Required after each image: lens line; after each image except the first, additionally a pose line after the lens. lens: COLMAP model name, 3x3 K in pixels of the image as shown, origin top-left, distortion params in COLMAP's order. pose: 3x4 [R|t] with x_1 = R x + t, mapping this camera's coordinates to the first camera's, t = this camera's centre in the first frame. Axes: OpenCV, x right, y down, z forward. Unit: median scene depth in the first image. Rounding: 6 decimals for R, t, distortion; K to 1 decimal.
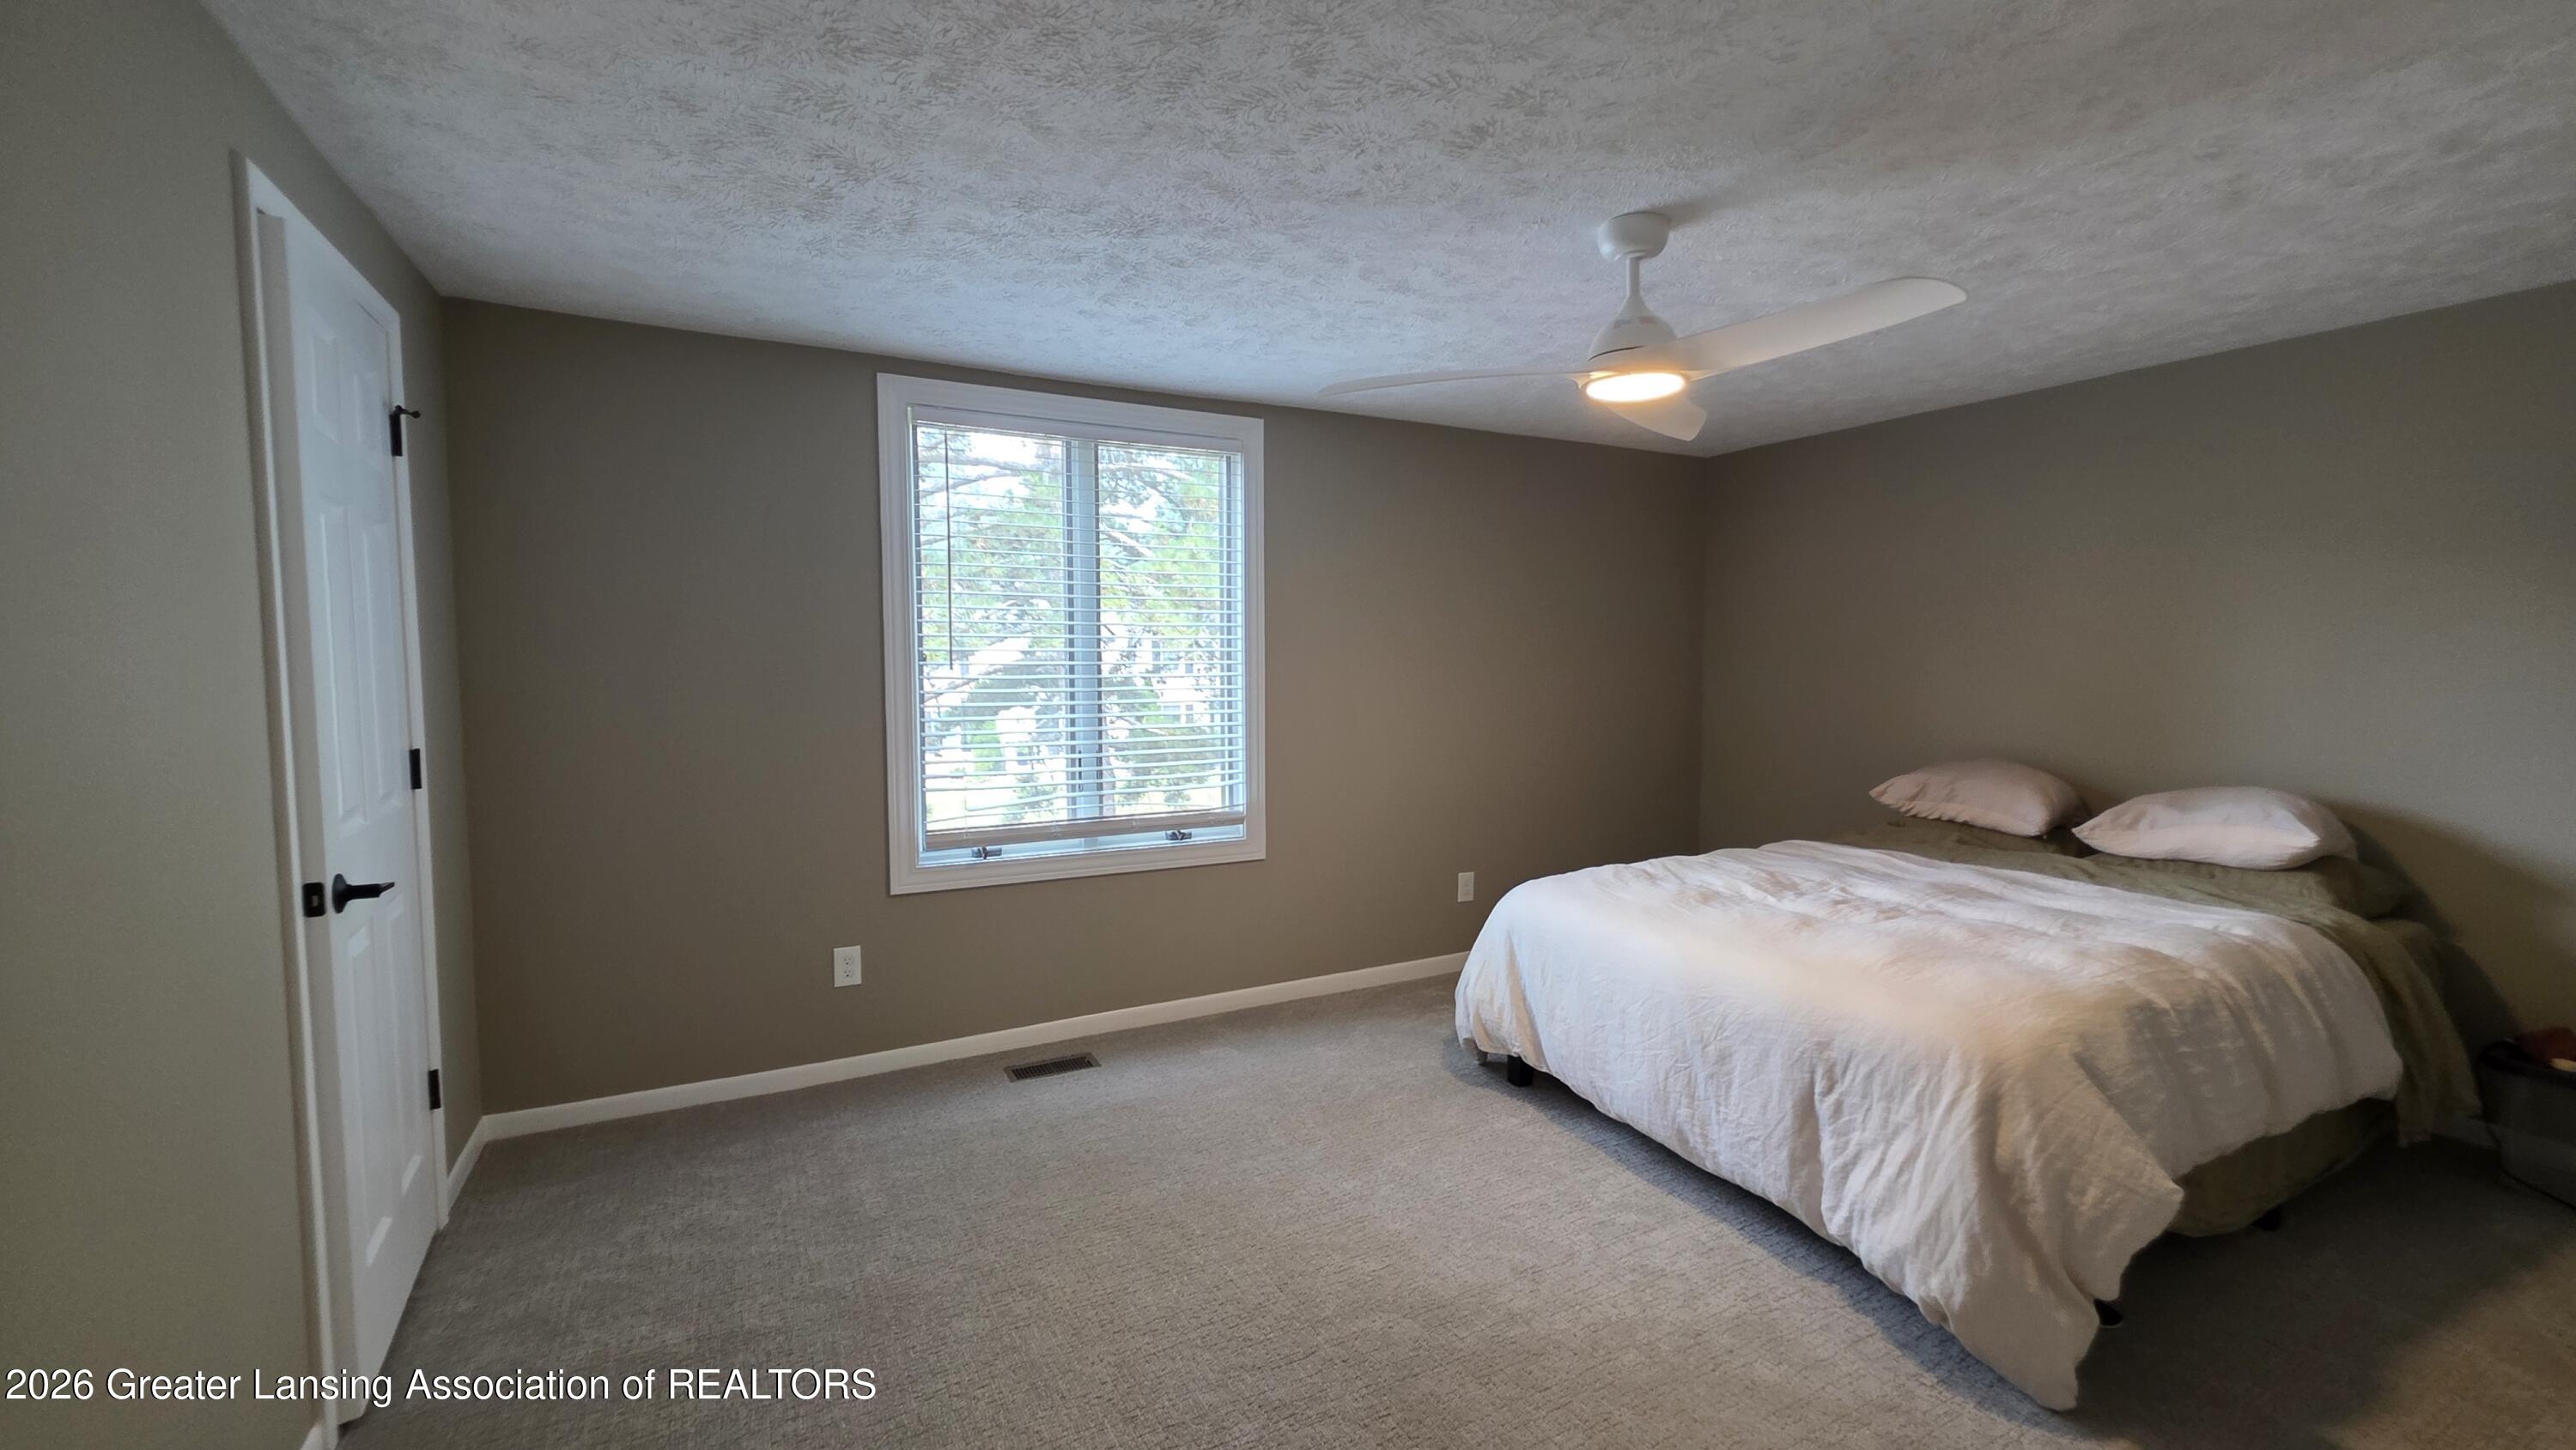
lens RADIAL K [[1033.7, 0, 1276.5], [0, 1033.7, 721.2], [0, 0, 1]] dist [-0.000084, -0.000004]
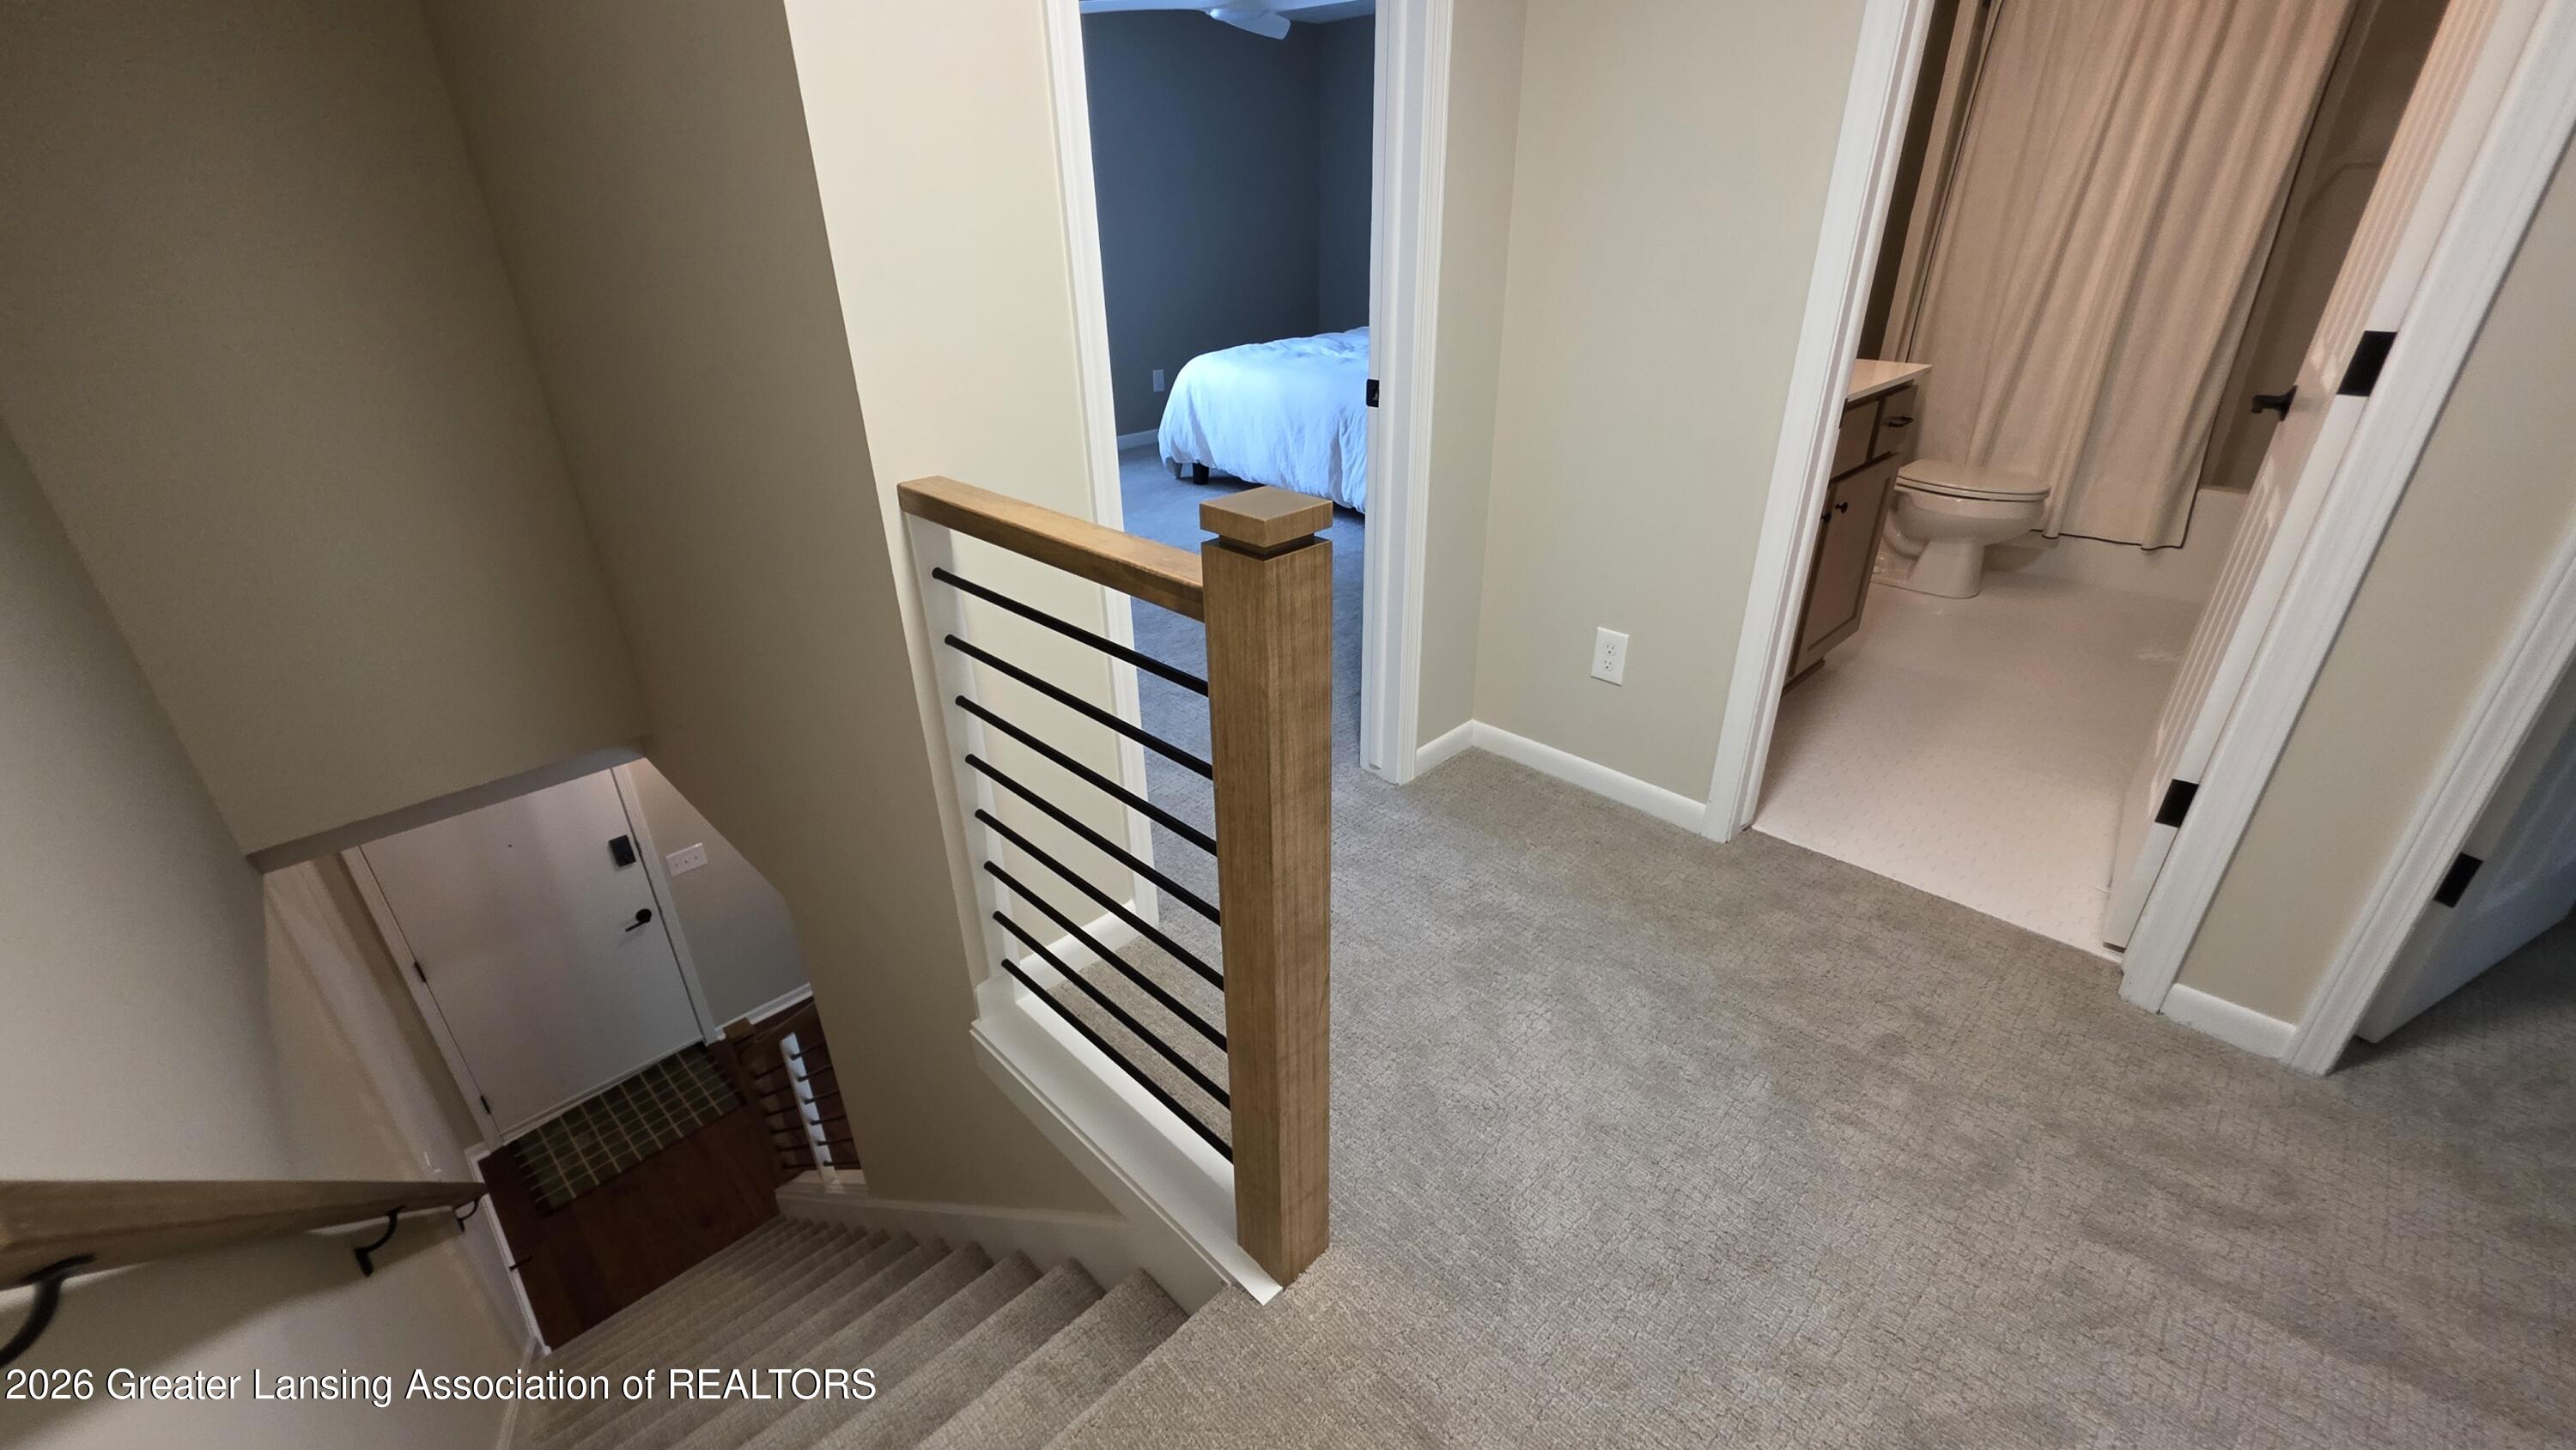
lens RADIAL K [[1049.4, 0, 1275.8], [0, 1049.4, 718.9], [0, 0, 1]] dist [0.000011, 0.000147]
pose [[0.953700, -0.144450, 0.263799, -0.148778], [0.032947, 0.922010, 0.385761, 0.050751], [-0.298949, -0.359209, 0.884081, -0.663455]]
